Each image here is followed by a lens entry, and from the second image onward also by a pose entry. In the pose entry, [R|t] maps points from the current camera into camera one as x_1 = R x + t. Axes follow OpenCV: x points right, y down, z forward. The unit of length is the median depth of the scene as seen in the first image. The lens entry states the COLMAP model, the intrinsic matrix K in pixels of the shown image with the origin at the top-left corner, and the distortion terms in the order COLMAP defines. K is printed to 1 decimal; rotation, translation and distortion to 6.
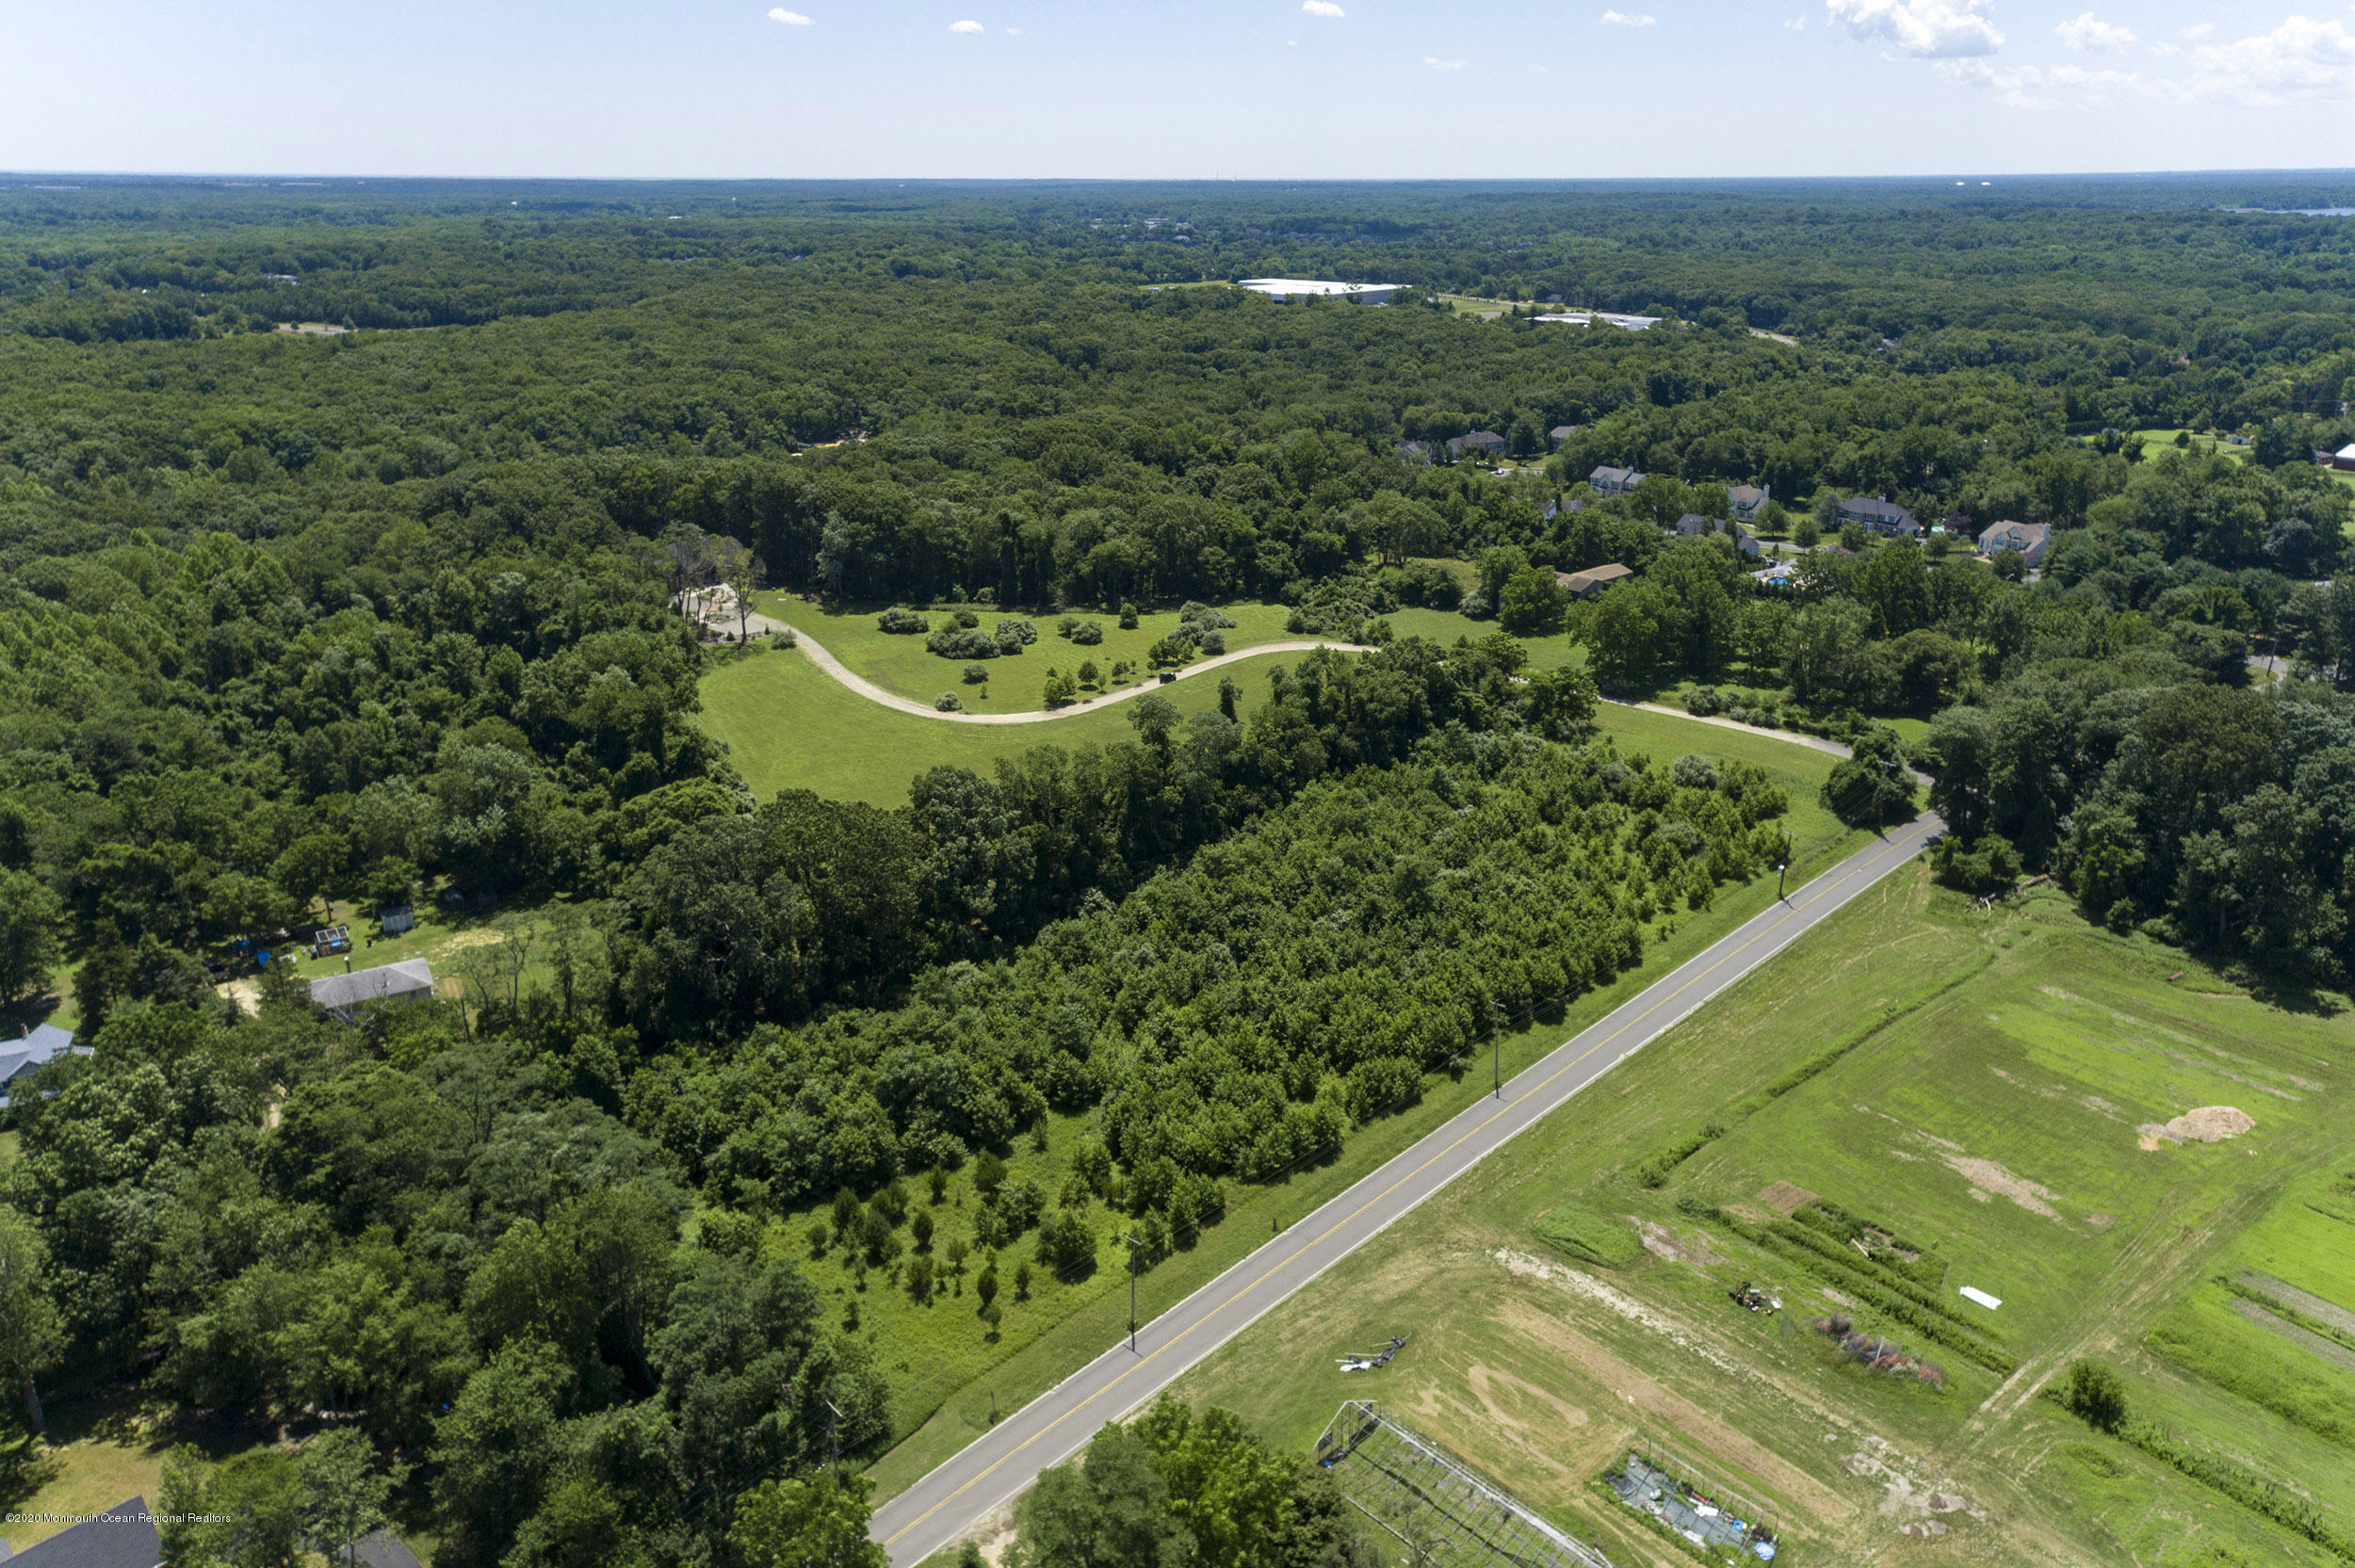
lens RADIAL K [[1606.2, 0, 1179.1], [0, 1606.2, 786.5], [0, 0, 1]] dist [0.030062, 0.005012]
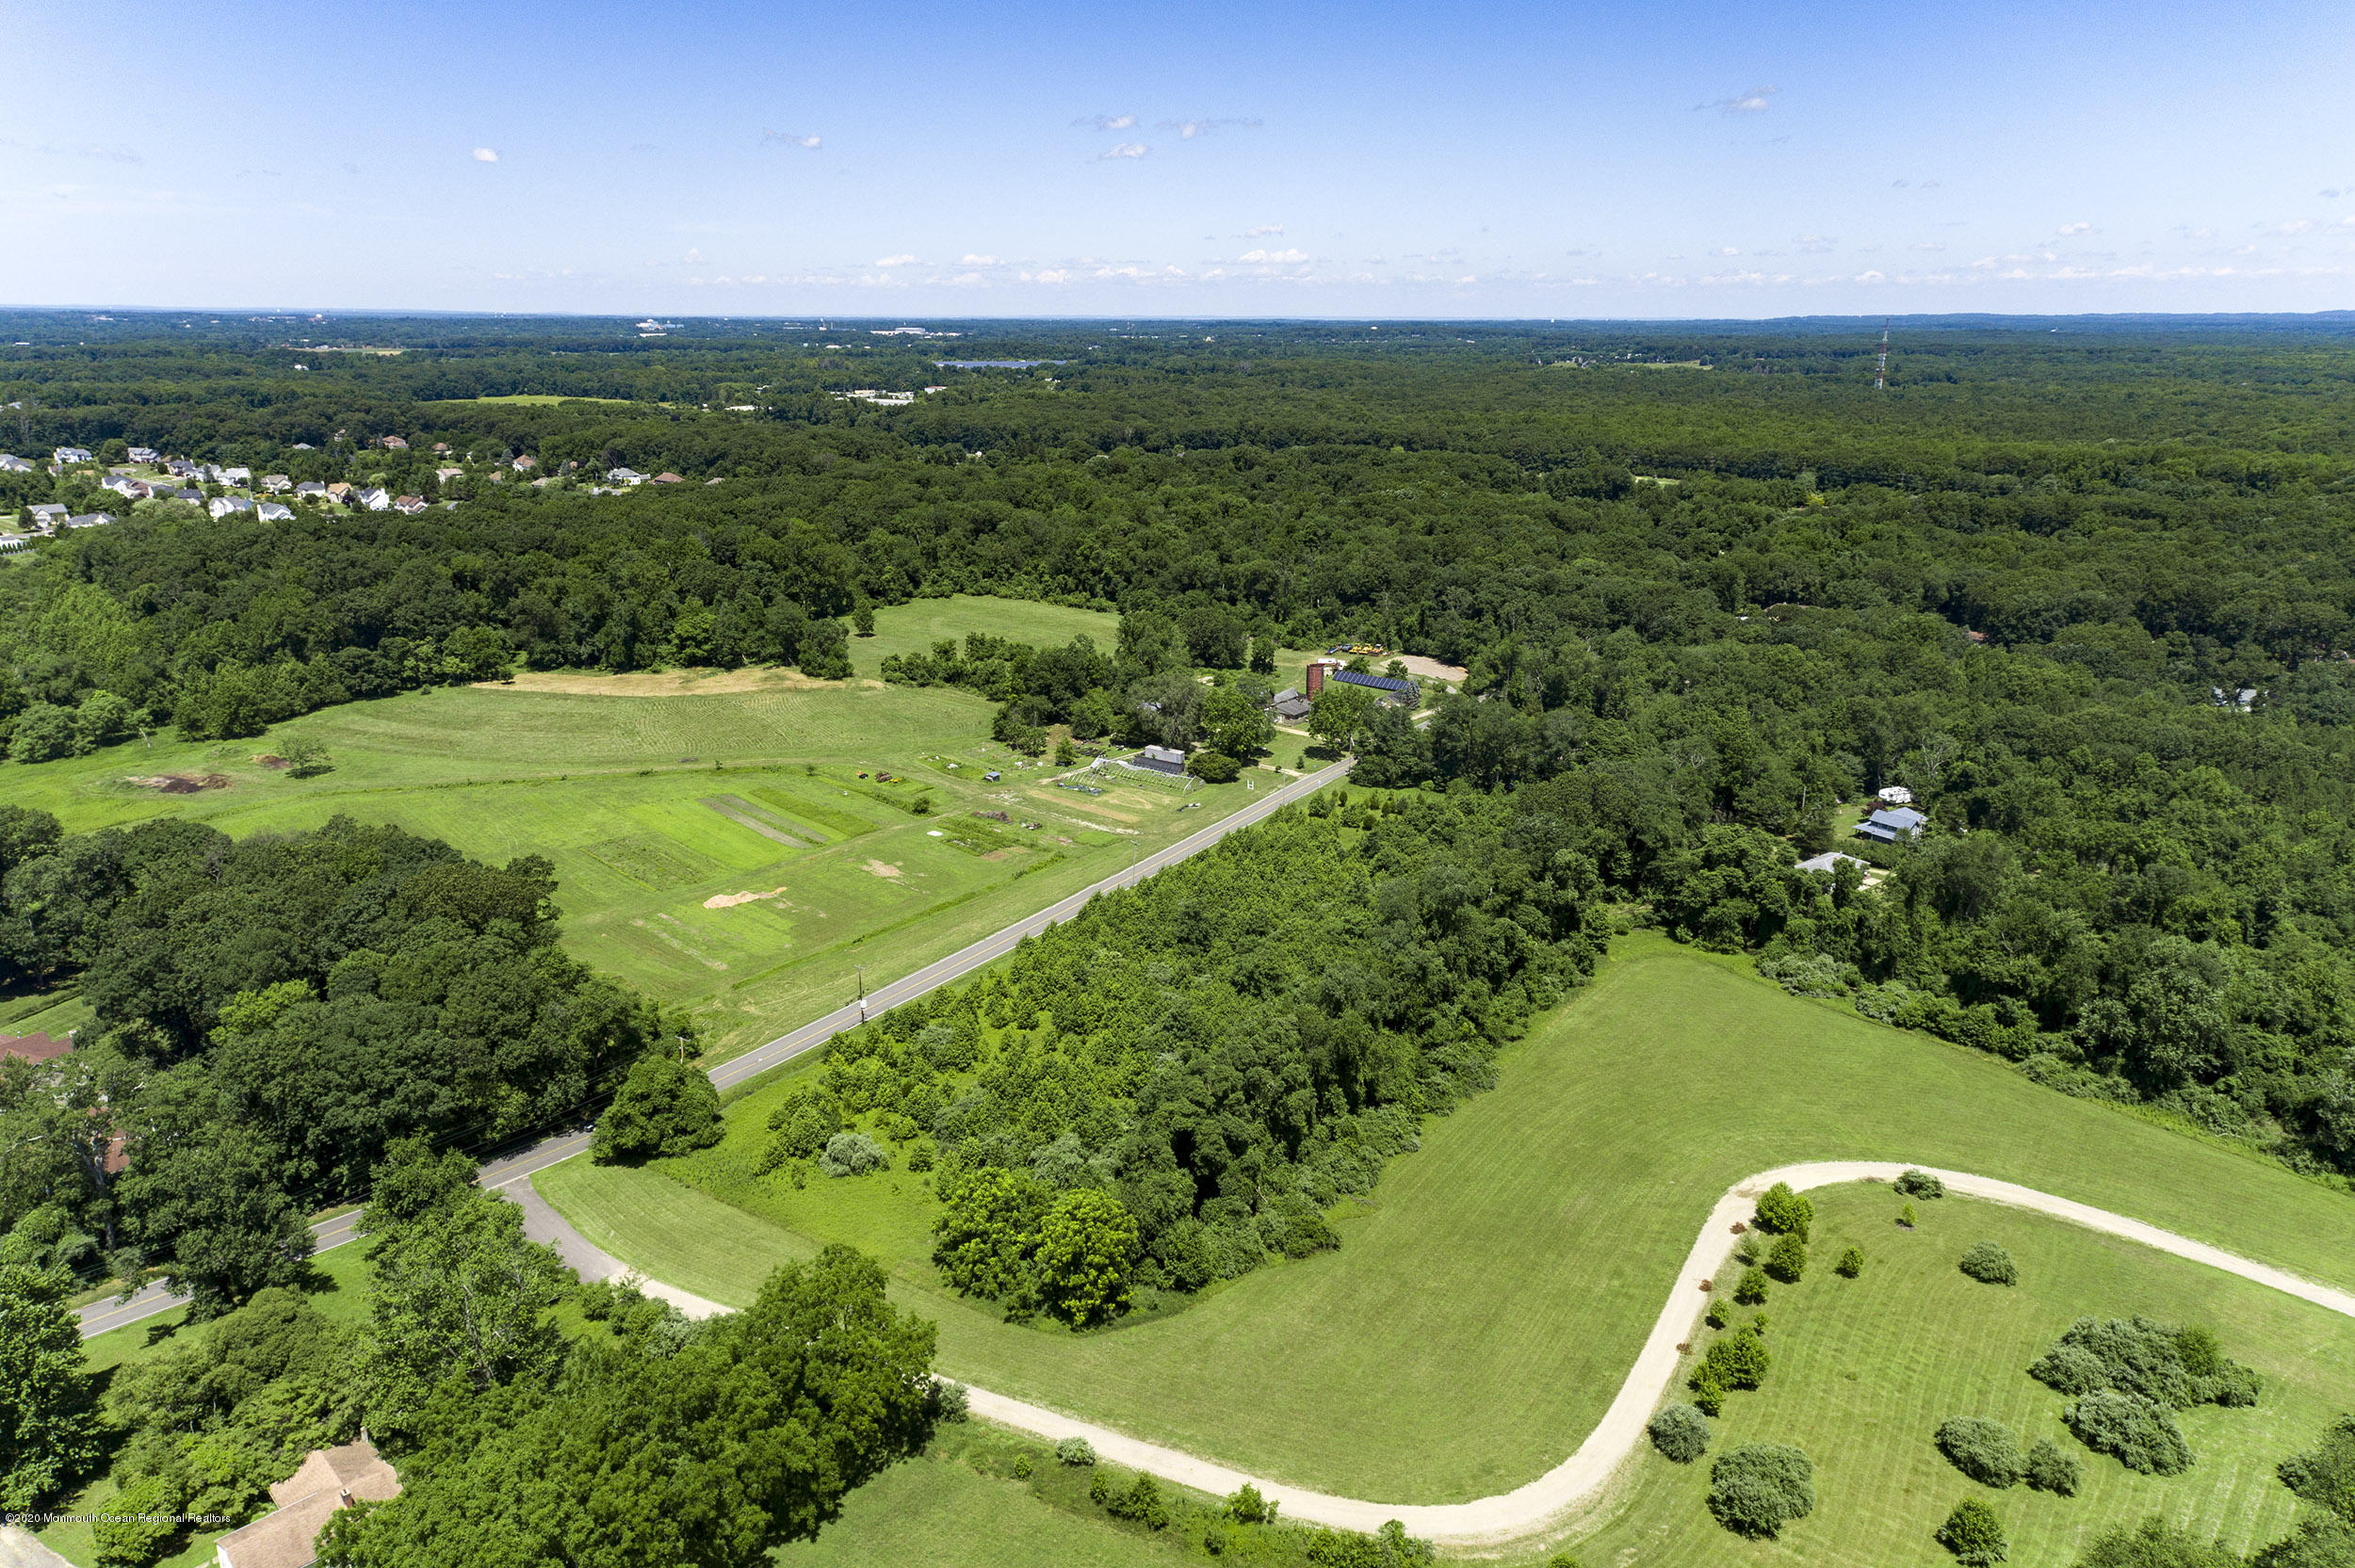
lens RADIAL K [[1606.2, 0, 1169.8], [0, 1606.2, 797.2], [0, 0, 1]] dist [0.030062, 0.005012]
pose [[-0.985935, 0.042549, -0.161623, 0.415695], [-0.065818, 0.790055, 0.609493, -0.903243], [0.153624, 0.611558, -0.776142, 2.197088]]
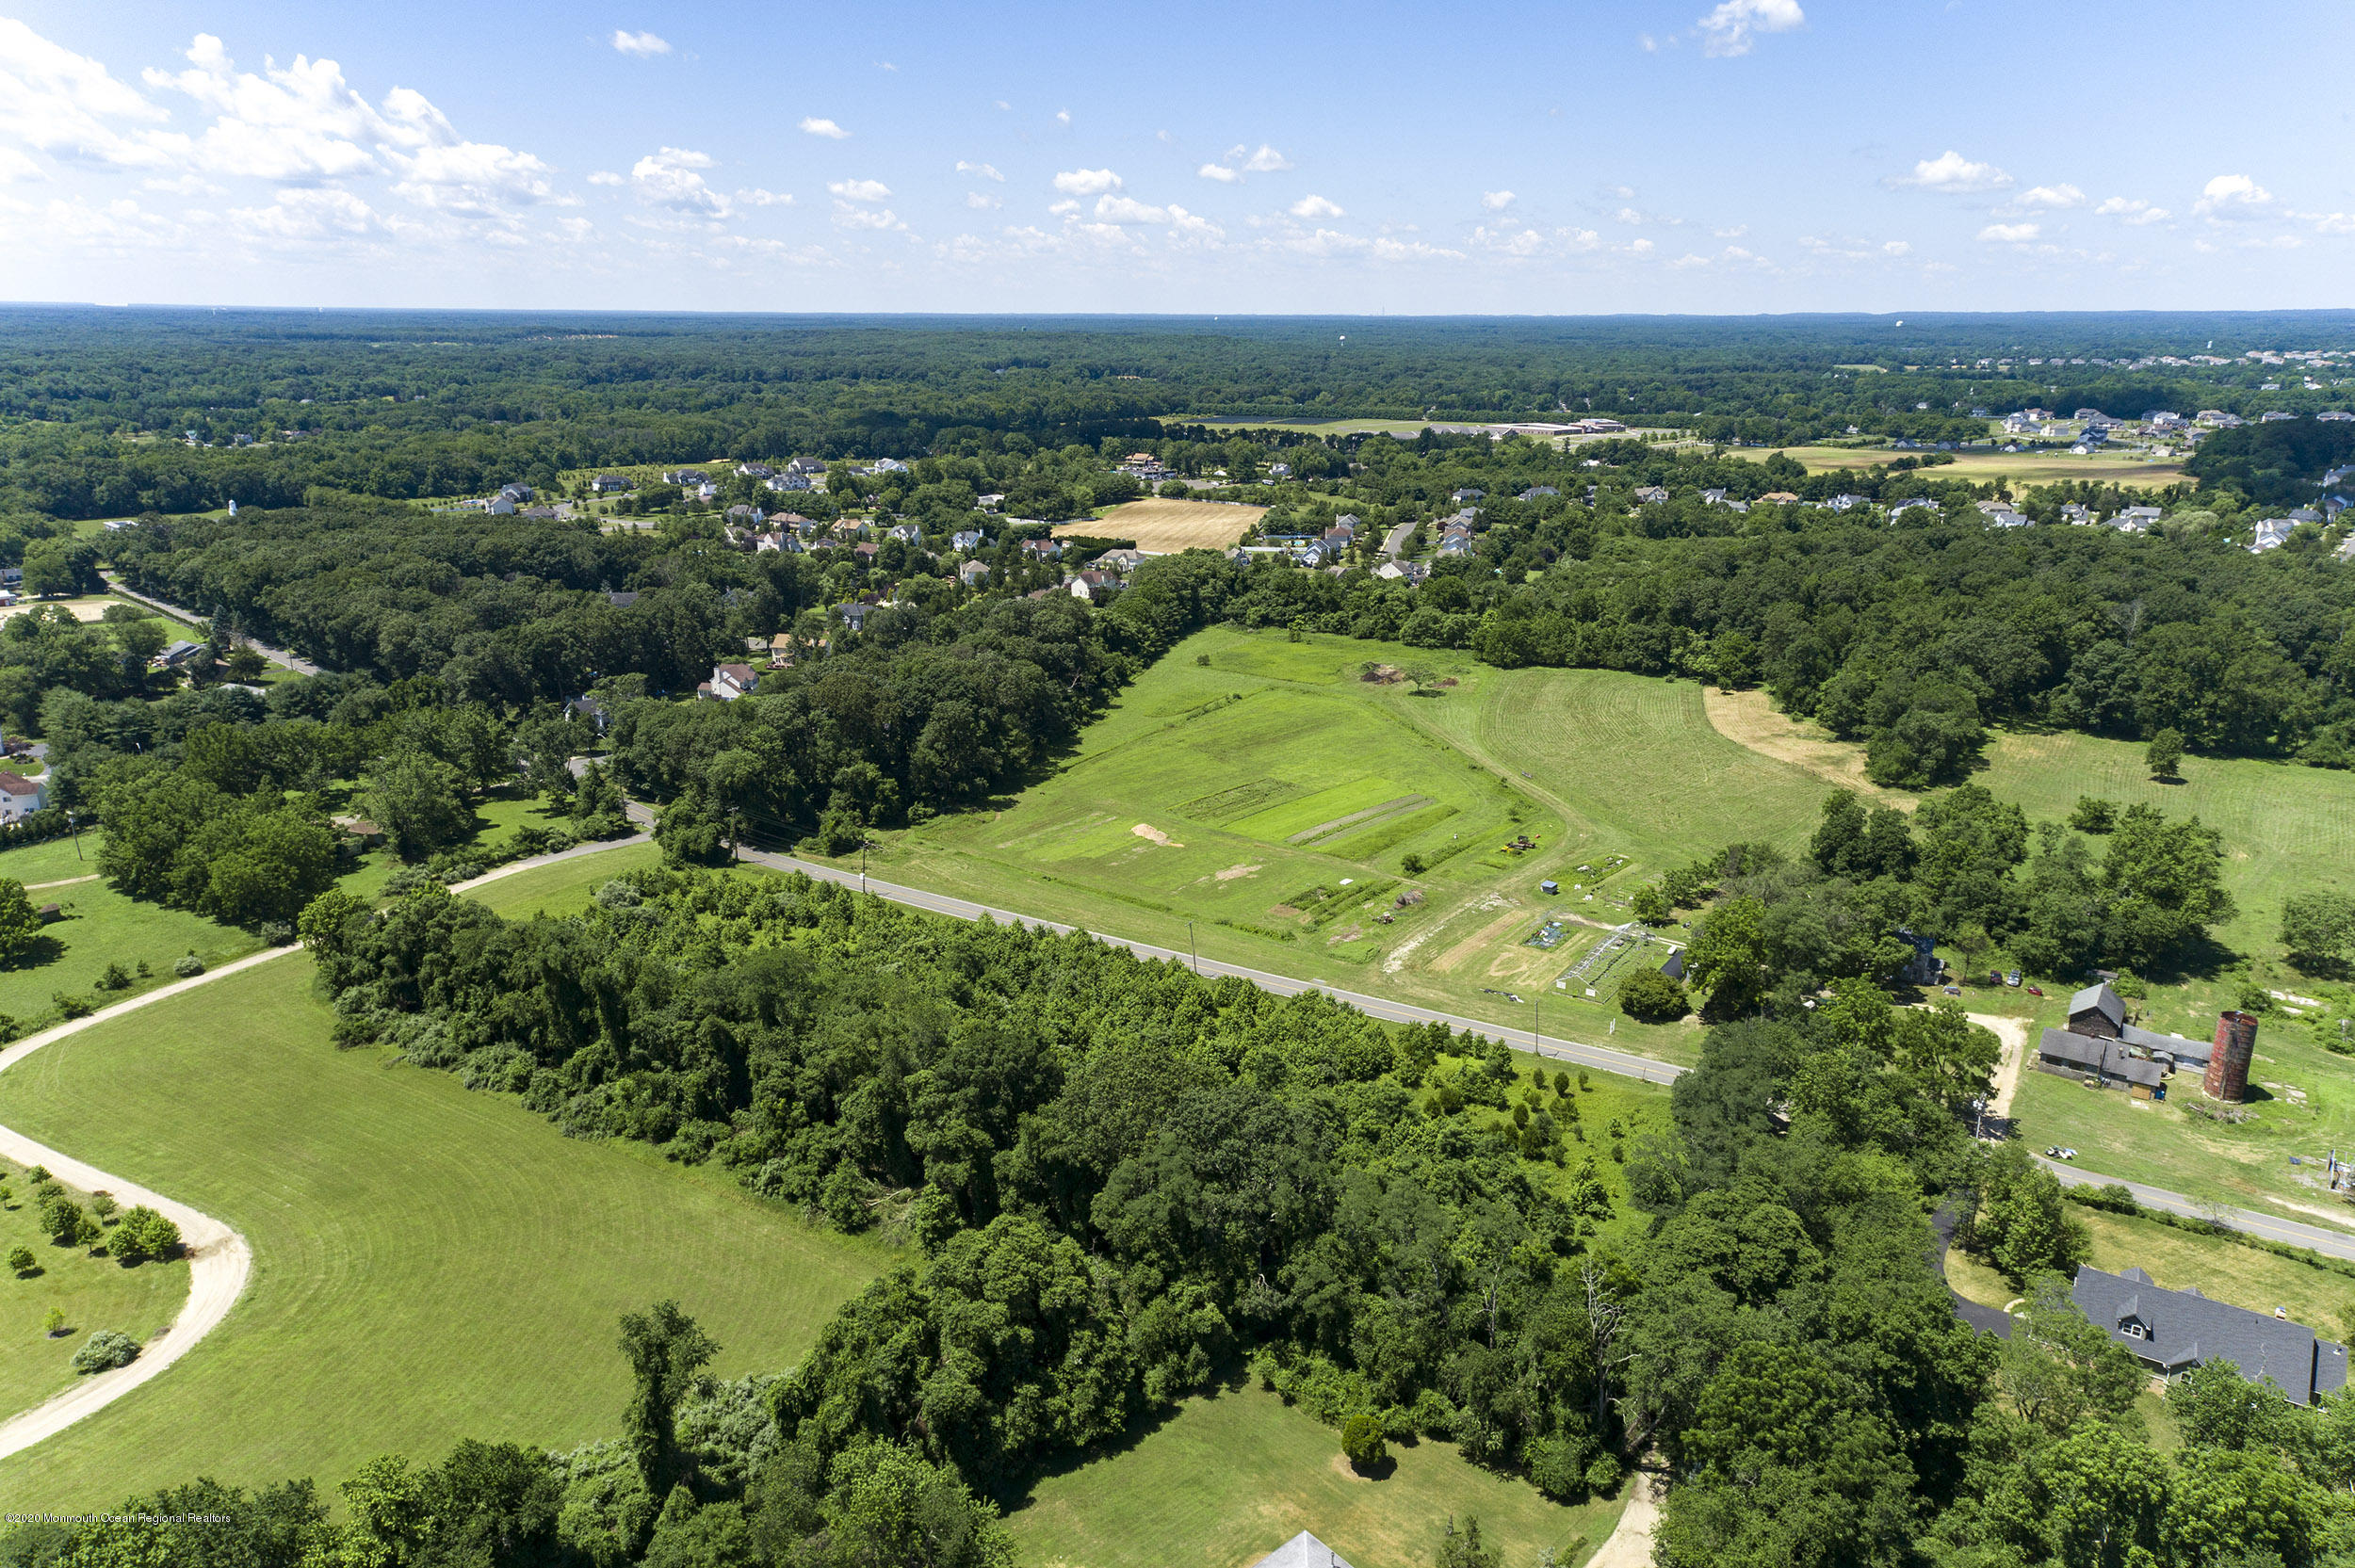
lens RADIAL K [[1606.2, 0, 1179.0], [0, 1606.2, 774.3], [0, 0, 1]] dist [0.030062, 0.005012]
pose [[-0.196472, -0.278850, 0.940022, -1.085483], [0.345350, 0.877593, 0.332512, -0.451195], [-0.917678, 0.389966, -0.076122, 1.018092]]
